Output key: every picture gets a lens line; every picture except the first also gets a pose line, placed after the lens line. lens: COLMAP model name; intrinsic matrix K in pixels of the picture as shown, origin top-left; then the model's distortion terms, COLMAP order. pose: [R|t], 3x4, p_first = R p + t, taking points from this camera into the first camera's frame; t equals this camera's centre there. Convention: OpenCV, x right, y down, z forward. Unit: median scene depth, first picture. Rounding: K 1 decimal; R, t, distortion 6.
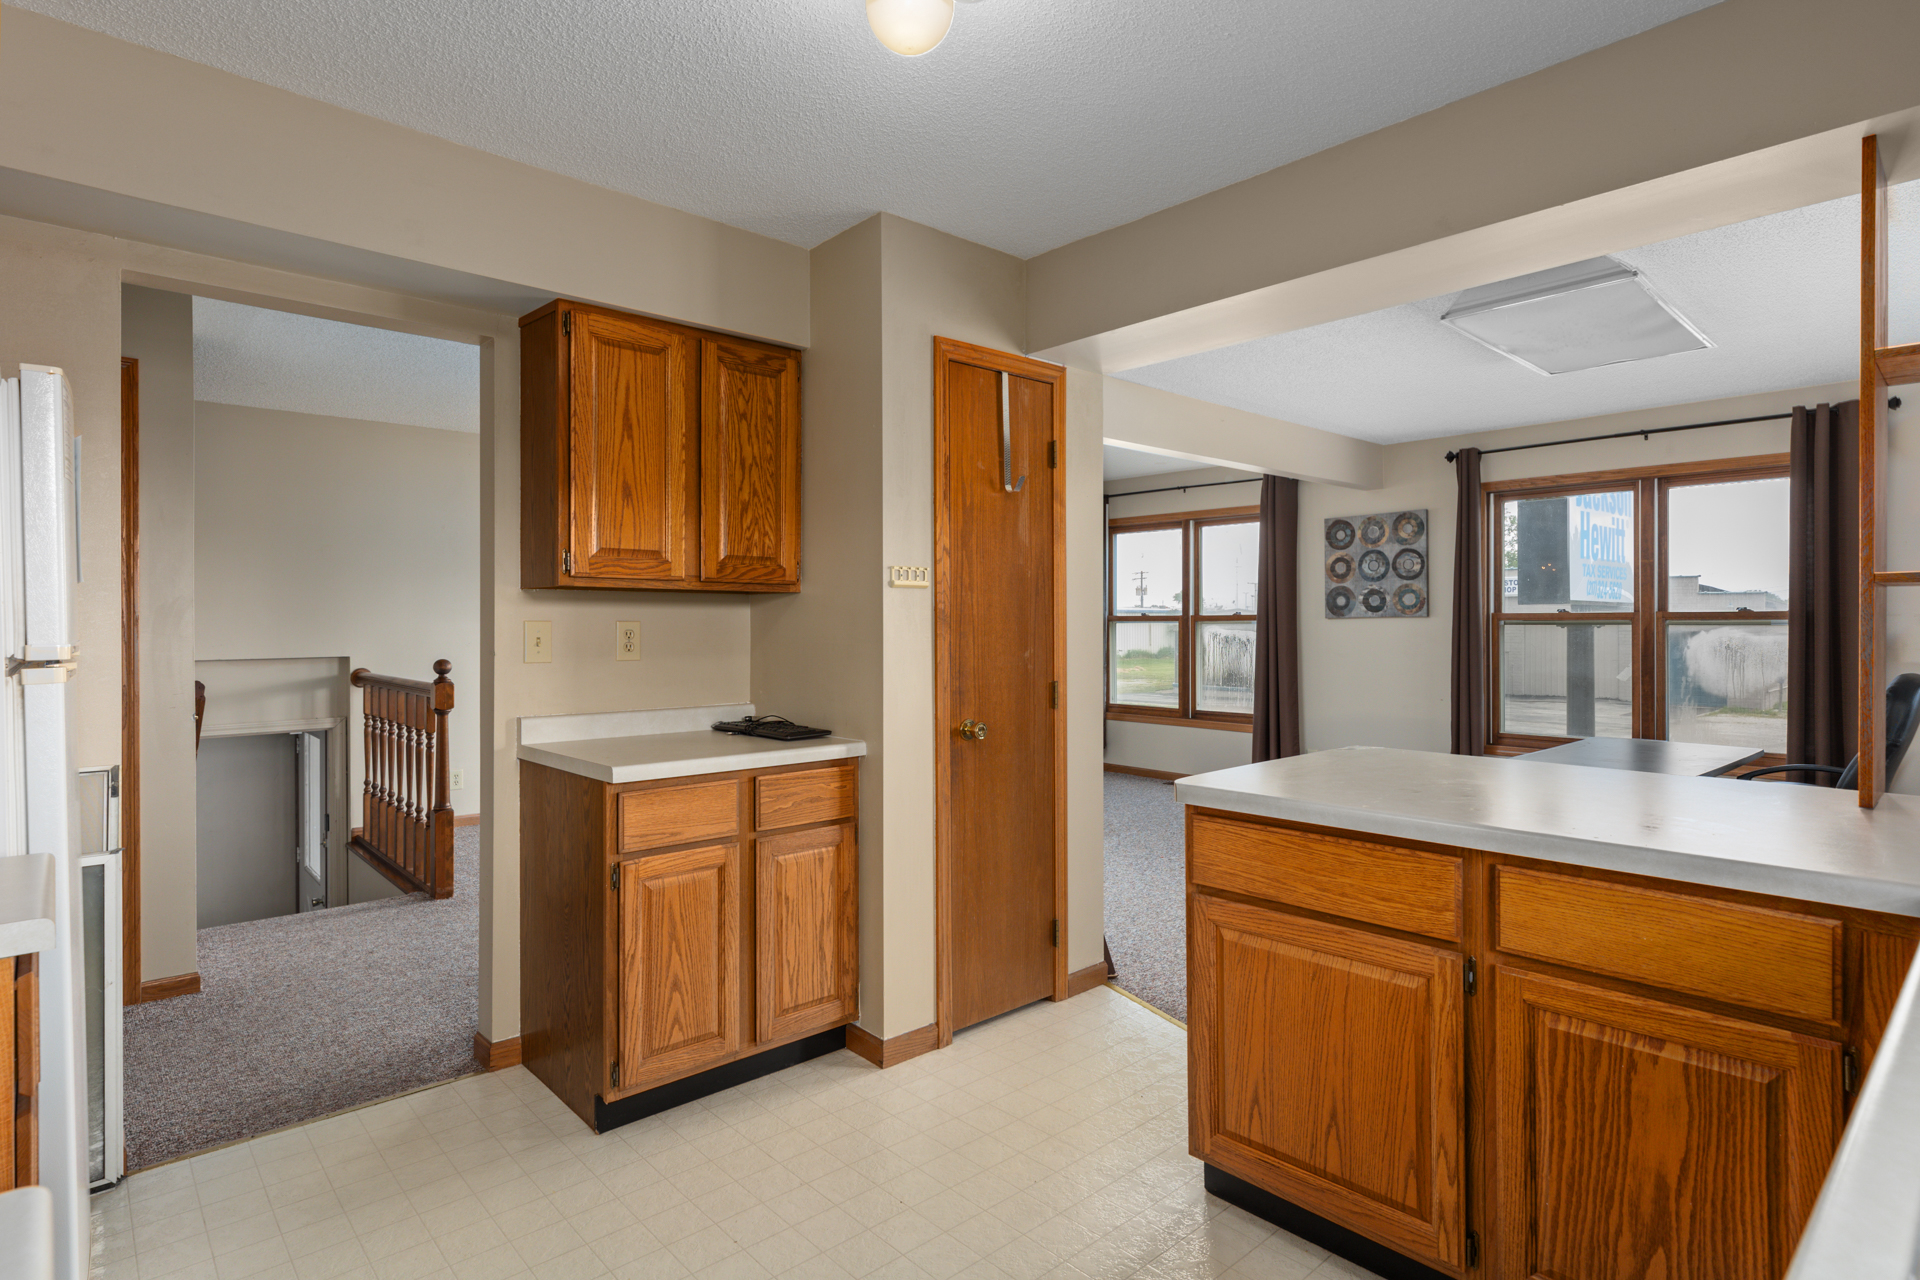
lens RADIAL K [[981.0, 0, 970.7], [0, 981.0, 630.3], [0, 0, 1]] dist [-0.056104, 0.000461]
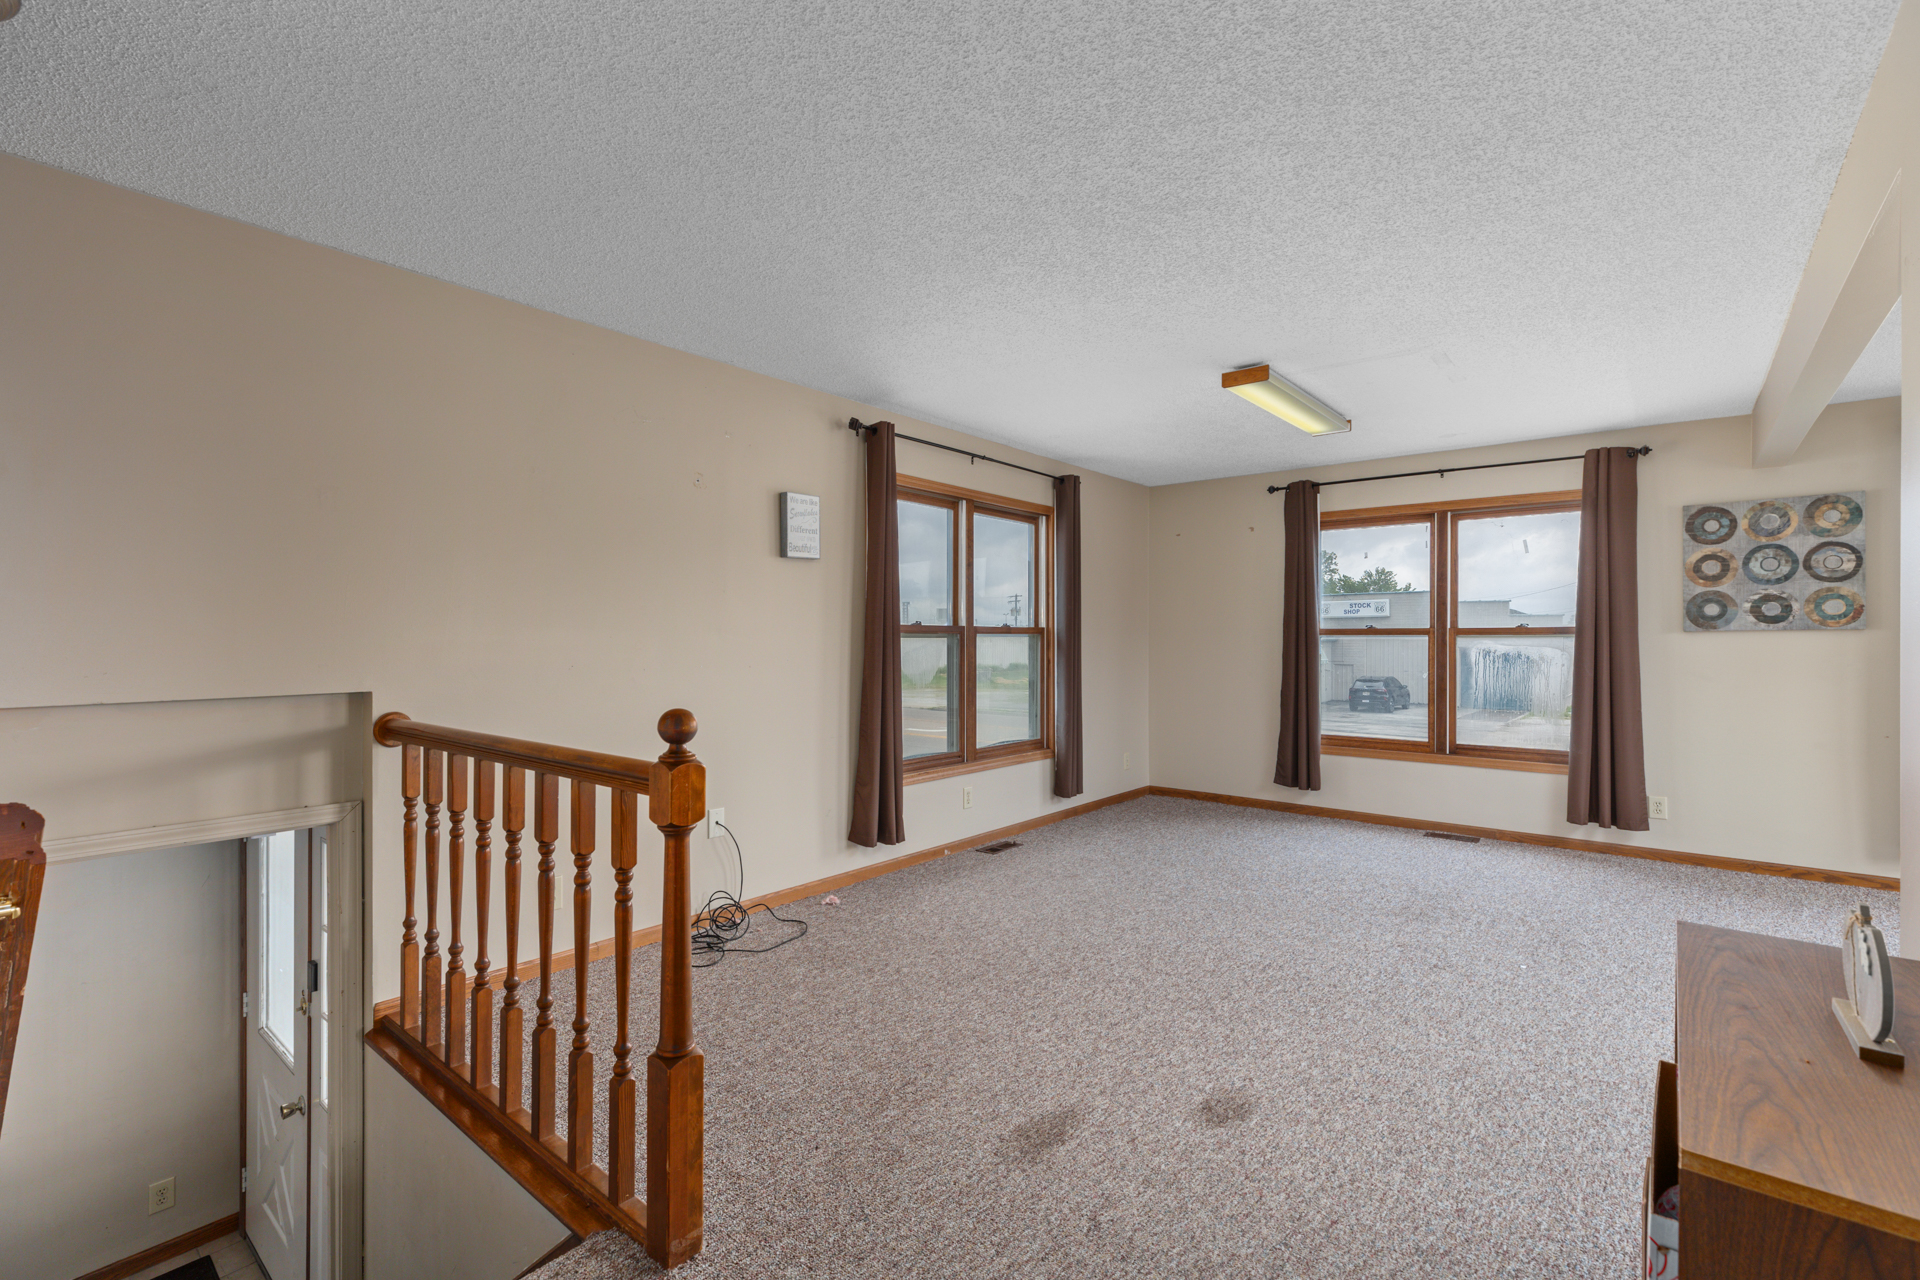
lens RADIAL K [[865.2, 0, 945.1], [0, 865.2, 632.7], [0, 0, 1]] dist [-0.010035, 0.000561]
pose [[0.992695, 0.003976, 0.120584, -0.321276], [-0.002861, 0.999952, -0.009420, -0.003188], [-0.120616, 0.009006, 0.992658, 0.391828]]
